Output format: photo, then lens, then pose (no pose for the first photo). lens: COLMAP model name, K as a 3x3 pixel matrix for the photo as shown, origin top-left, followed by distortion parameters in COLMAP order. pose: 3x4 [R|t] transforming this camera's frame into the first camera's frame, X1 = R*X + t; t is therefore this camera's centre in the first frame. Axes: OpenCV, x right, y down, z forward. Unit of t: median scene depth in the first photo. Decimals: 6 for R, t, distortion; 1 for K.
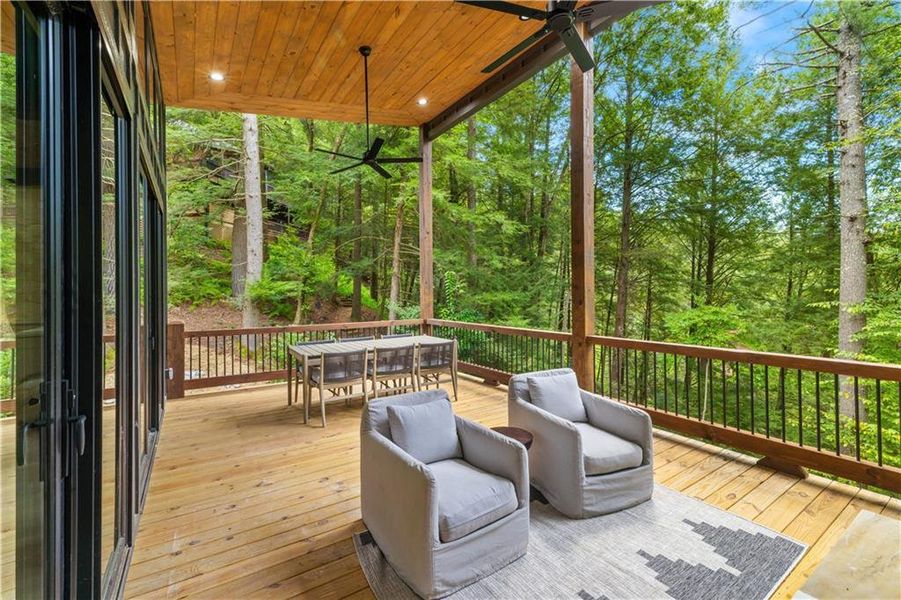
lens RADIAL K [[379.3, 0, 450.5], [0, 379.3, 300.0], [0, 0, 1]] dist [0.000010, 0.000084]
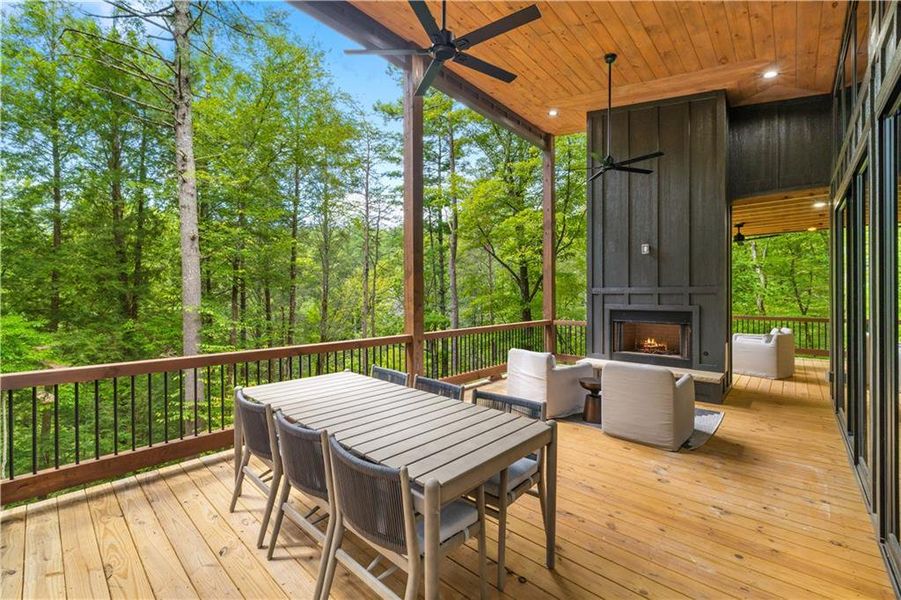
lens RADIAL K [[379.3, 0, 450.5], [0, 379.3, 300.0], [0, 0, 1]] dist [0.000010, 0.000084]
pose [[-0.235574, -0.002240, 0.971854, -0.301173], [0.024318, 0.999671, 0.008199, -0.007210], [-0.971552, 0.025565, -0.235442, 0.453286]]
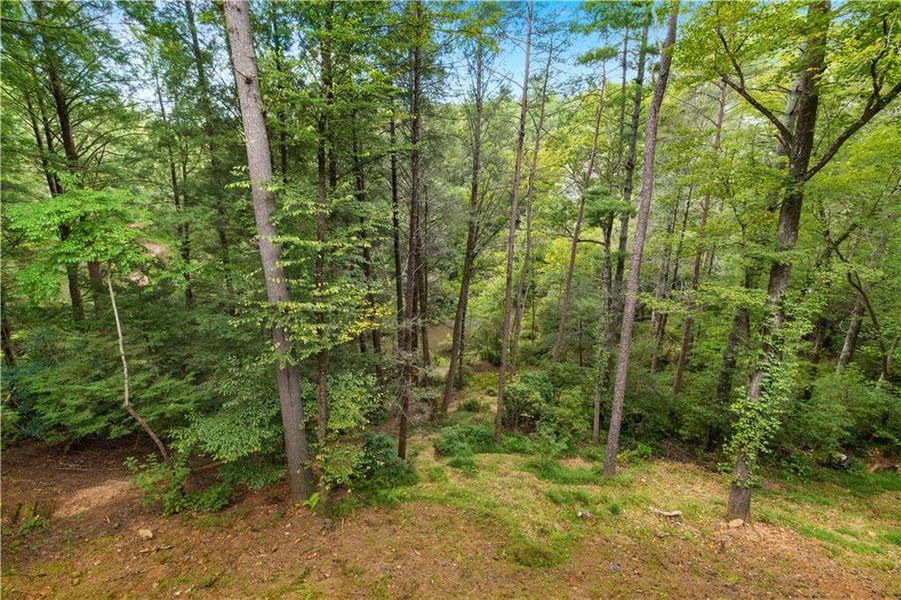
lens RADIAL K [[378.3, 0, 451.8], [0, 378.3, 288.2], [0, 0, 1]] dist [0.000583, 0.000162]
pose [[0.202713, -0.271033, 0.940983, 0.207731], [0.015017, 0.961681, 0.273759, 0.013246], [-0.979123, -0.041364, 0.199015, 0.347045]]
